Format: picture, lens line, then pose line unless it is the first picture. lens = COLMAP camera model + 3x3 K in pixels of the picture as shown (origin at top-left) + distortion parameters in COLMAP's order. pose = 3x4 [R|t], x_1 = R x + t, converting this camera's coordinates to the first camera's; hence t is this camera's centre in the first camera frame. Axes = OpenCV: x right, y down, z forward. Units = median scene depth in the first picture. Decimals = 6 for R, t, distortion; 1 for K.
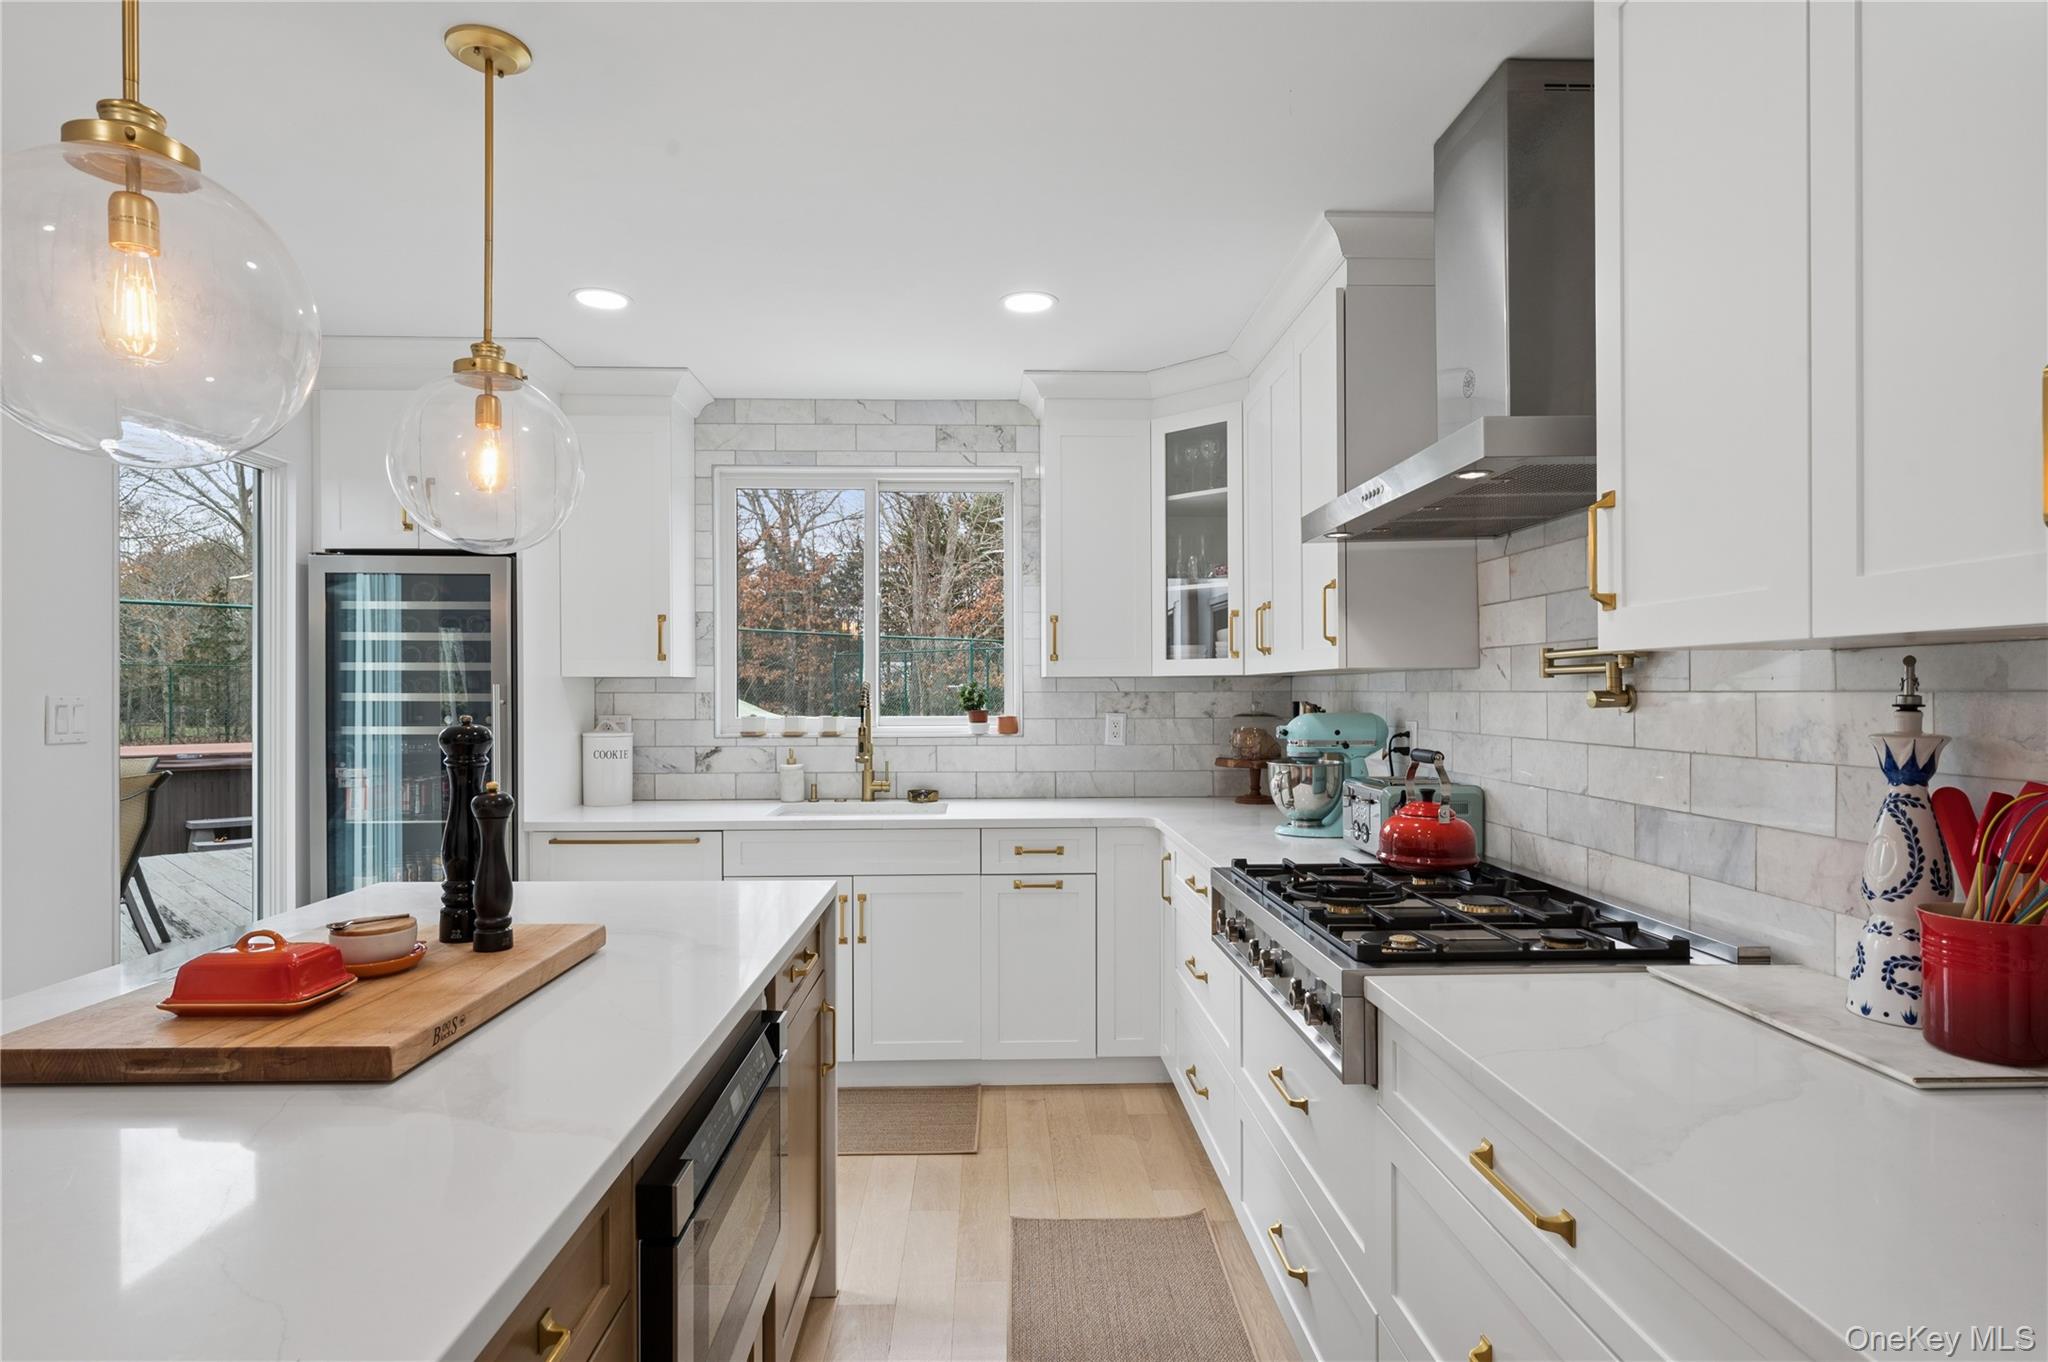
lens RADIAL K [[1069.5, 0, 1033.4], [0, 1069.5, 683.6], [0, 0, 1]] dist [0.001399, 0.000197]
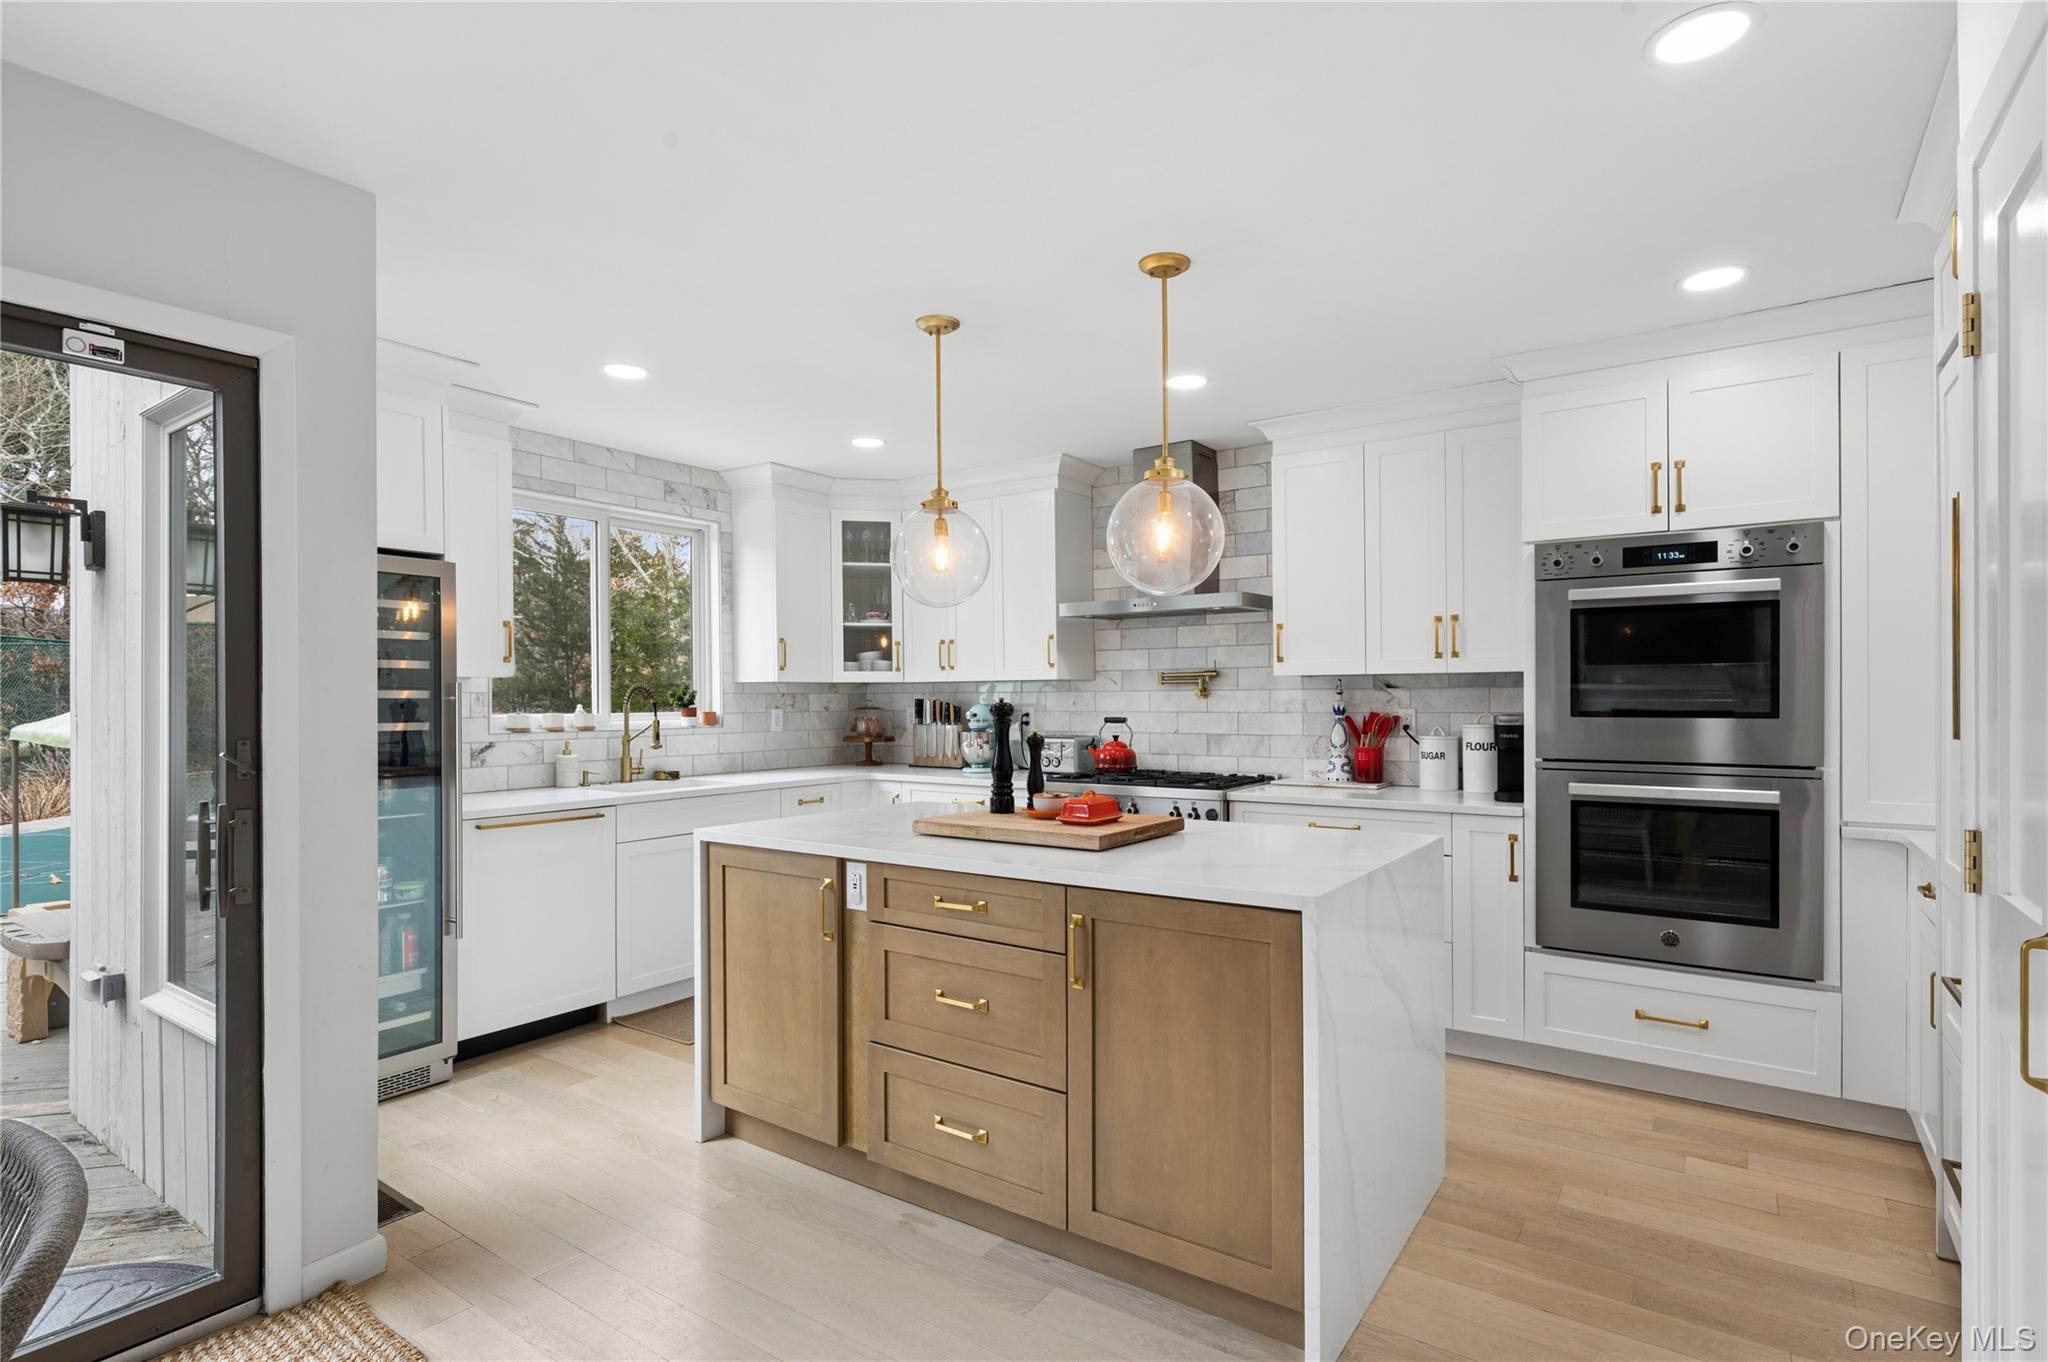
lens RADIAL K [[1007.2, 0, 1036.1], [0, 1007.2, 696.1], [0, 0, 1]] dist [-0.002723, 0.000348]
pose [[0.595524, 0.001166, 0.803337, -0.794553], [-0.002321, 0.999997, 0.000269, 0.010447], [-0.803334, -0.002025, 0.595525, -0.053736]]
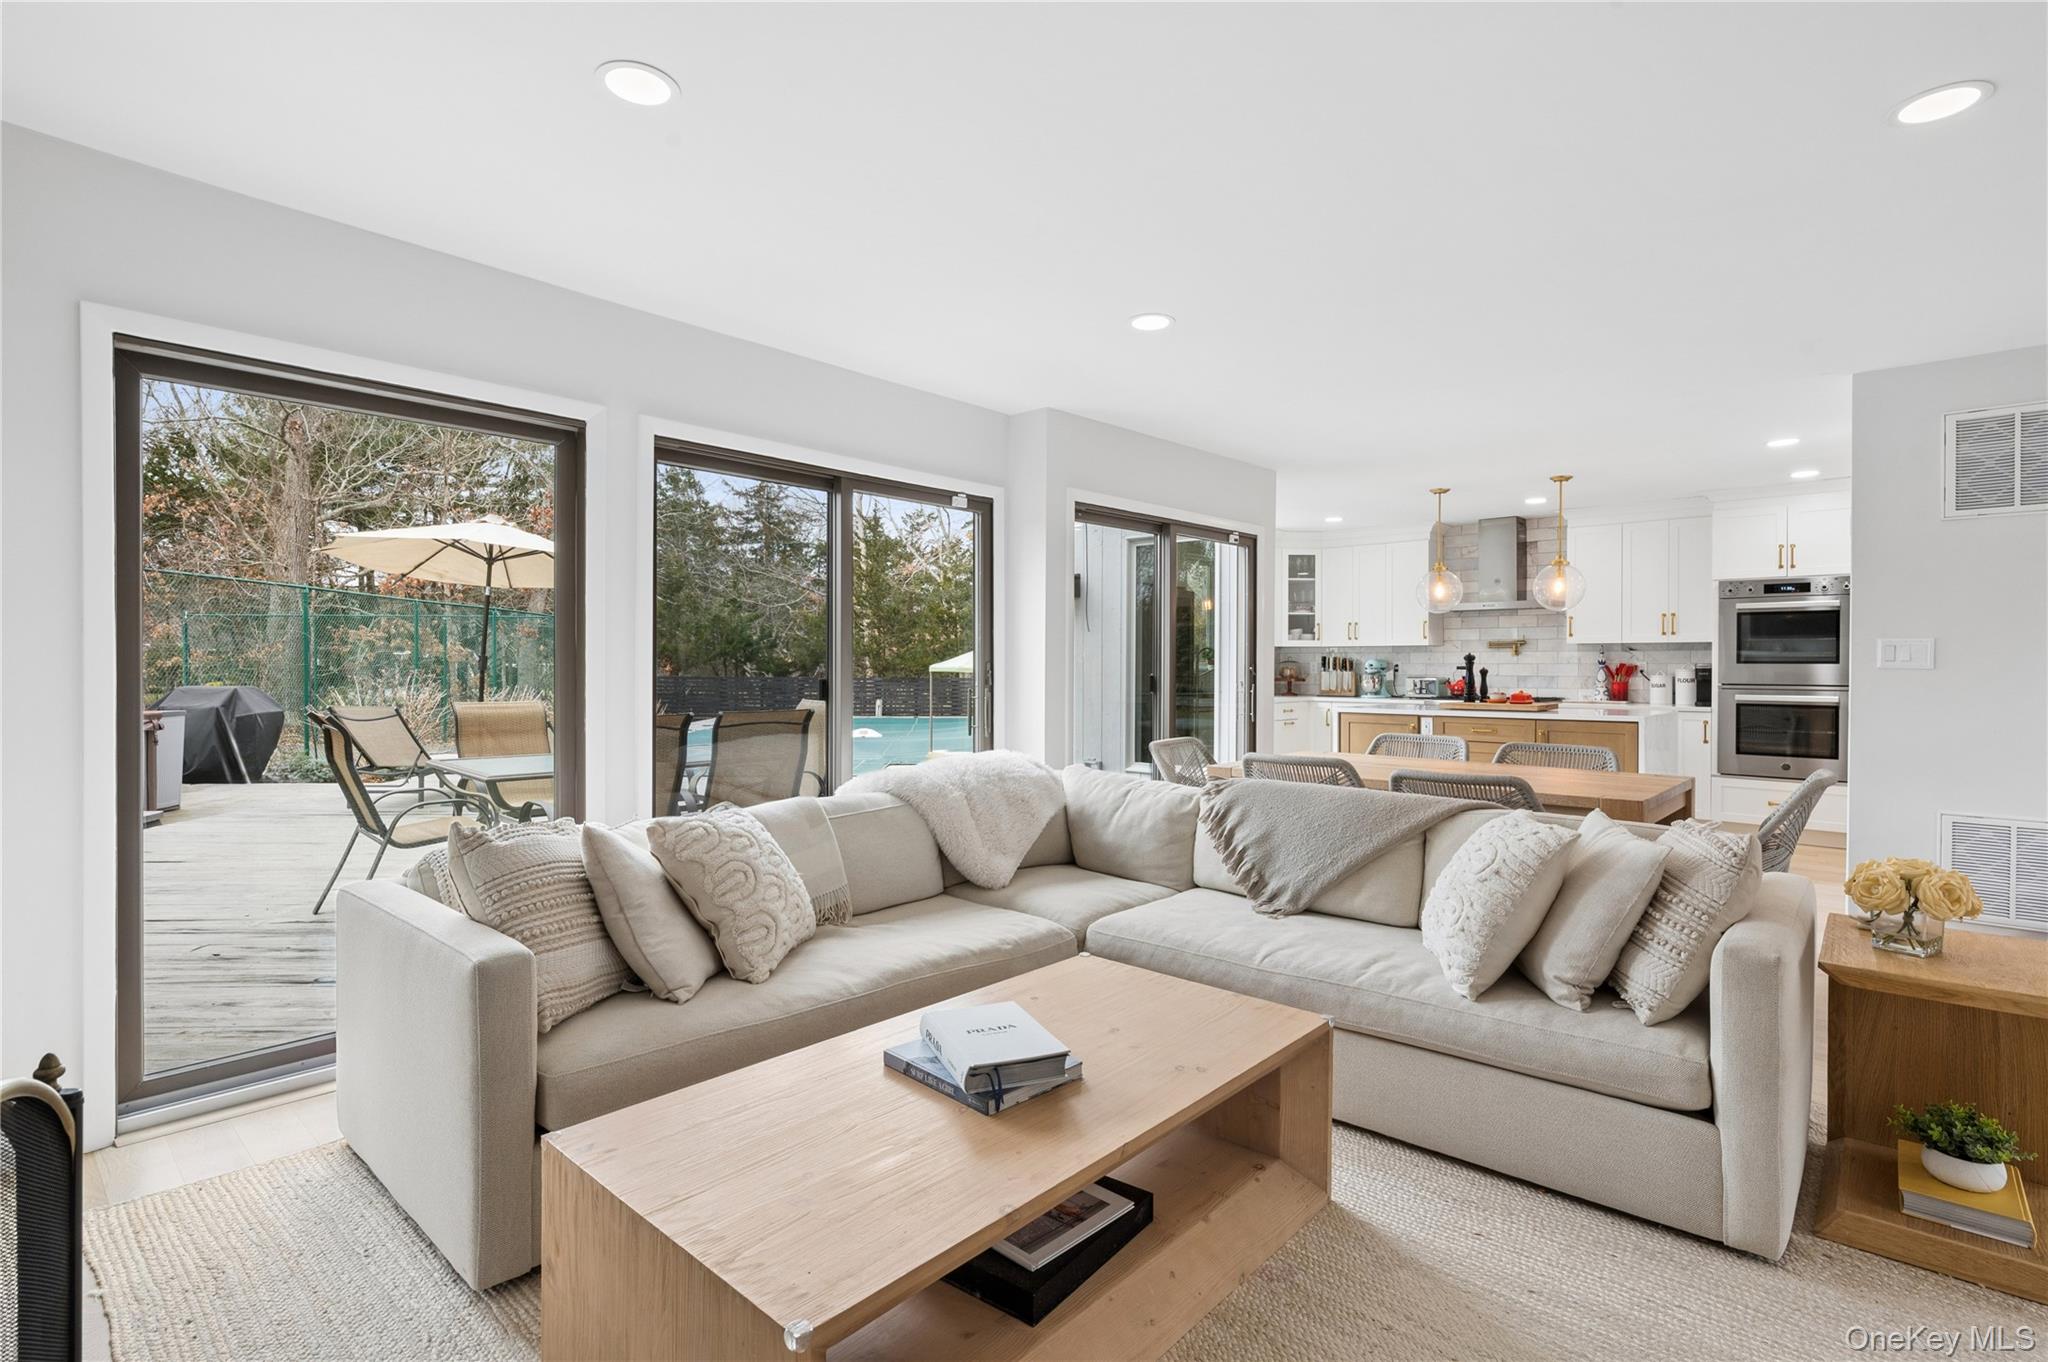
lens RADIAL K [[1007.2, 0, 1010.0], [0, 1007.2, 670.7], [0, 0, 1]] dist [-0.002723, 0.000348]
pose [[0.703146, 0.000250, 0.711045, -1.991693], [-0.008516, 0.999931, 0.008070, 0.035745], [-0.710994, -0.011729, 0.703100, -0.244238]]
